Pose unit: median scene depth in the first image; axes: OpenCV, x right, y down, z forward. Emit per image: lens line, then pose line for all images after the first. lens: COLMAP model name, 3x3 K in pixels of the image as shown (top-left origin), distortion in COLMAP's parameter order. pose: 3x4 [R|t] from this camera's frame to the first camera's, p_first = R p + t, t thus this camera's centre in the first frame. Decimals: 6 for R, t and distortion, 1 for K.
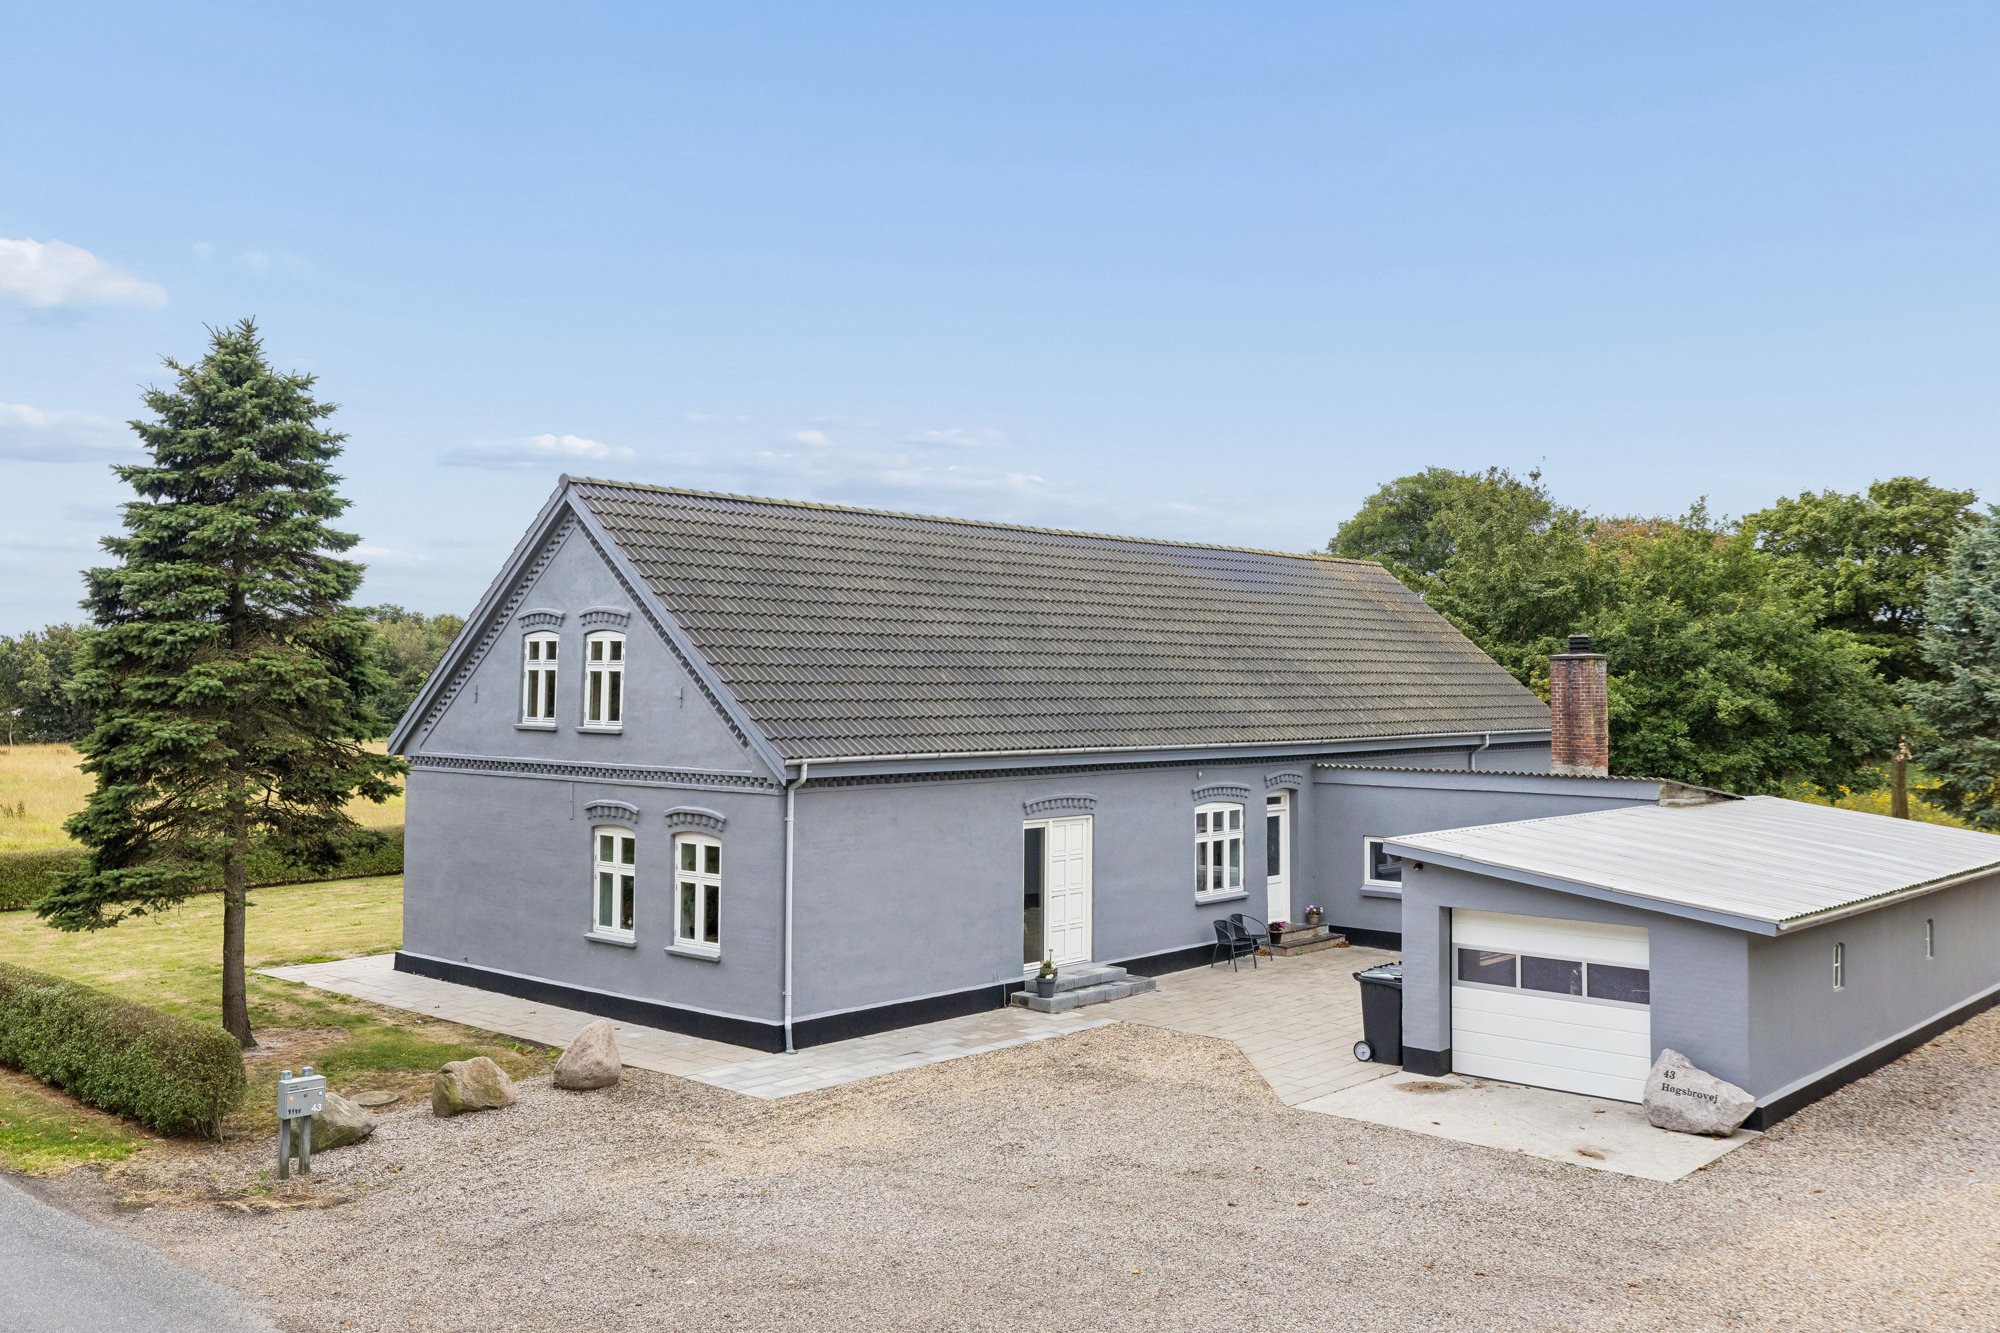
lens RADIAL K [[1763.1, 0, 1002.8], [0, 1763.1, 664.9], [0, 0, 1]] dist [0.030665, 0.001083]
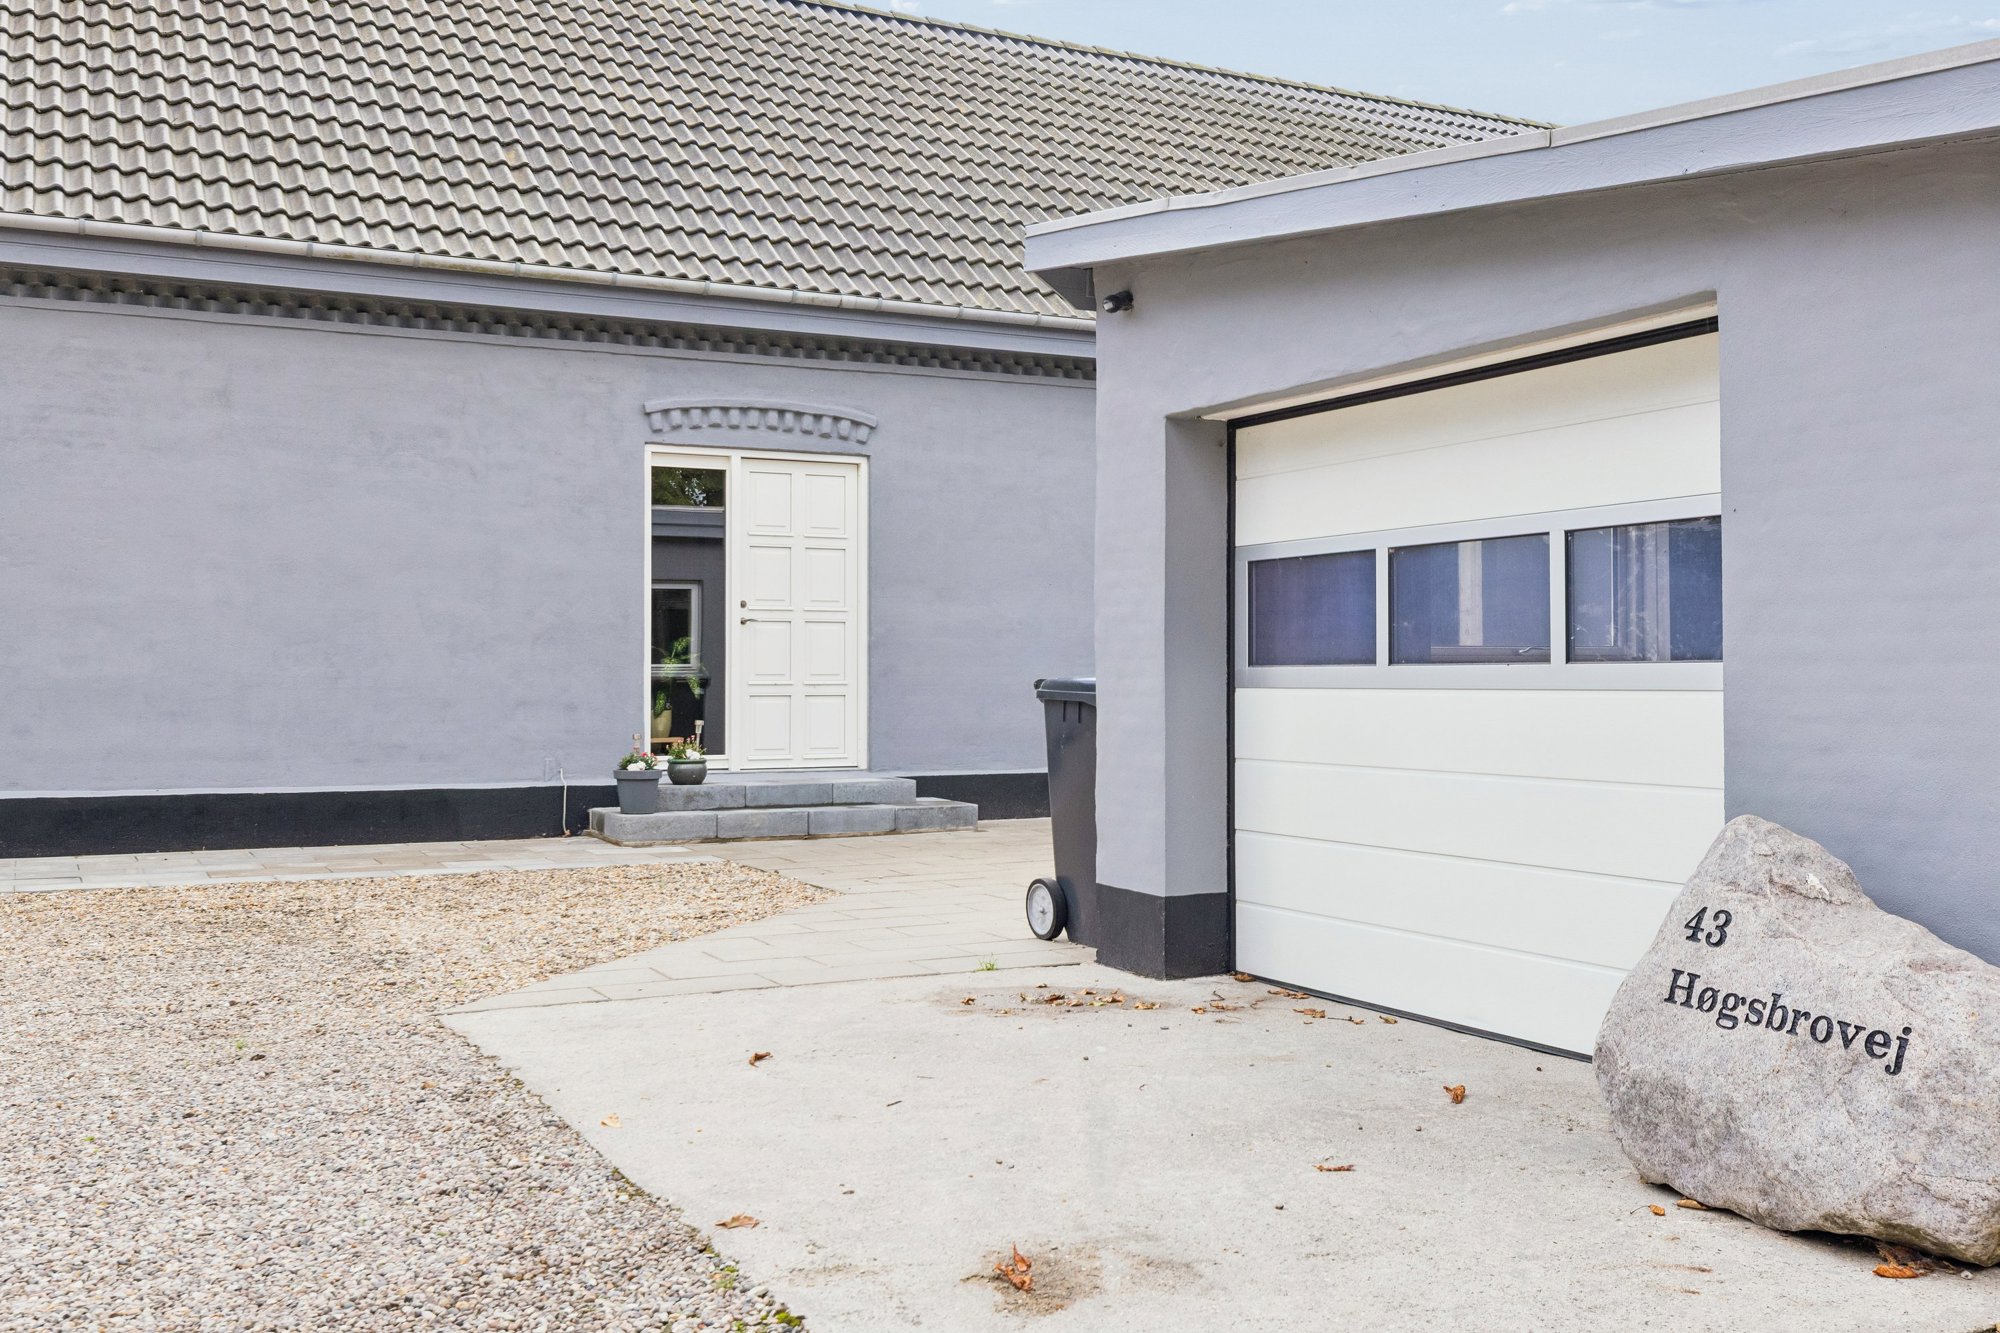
lens RADIAL K [[1876.8, 0, 997.0], [0, 1876.8, 670.0], [0, 0, 1]] dist [0.009557, 0.000000]
pose [[0.927826, -0.011674, -0.372830, 0.332760], [0.012328, 0.999924, -0.000630, 0.176042], [0.372809, -0.004011, 0.927899, 0.677782]]
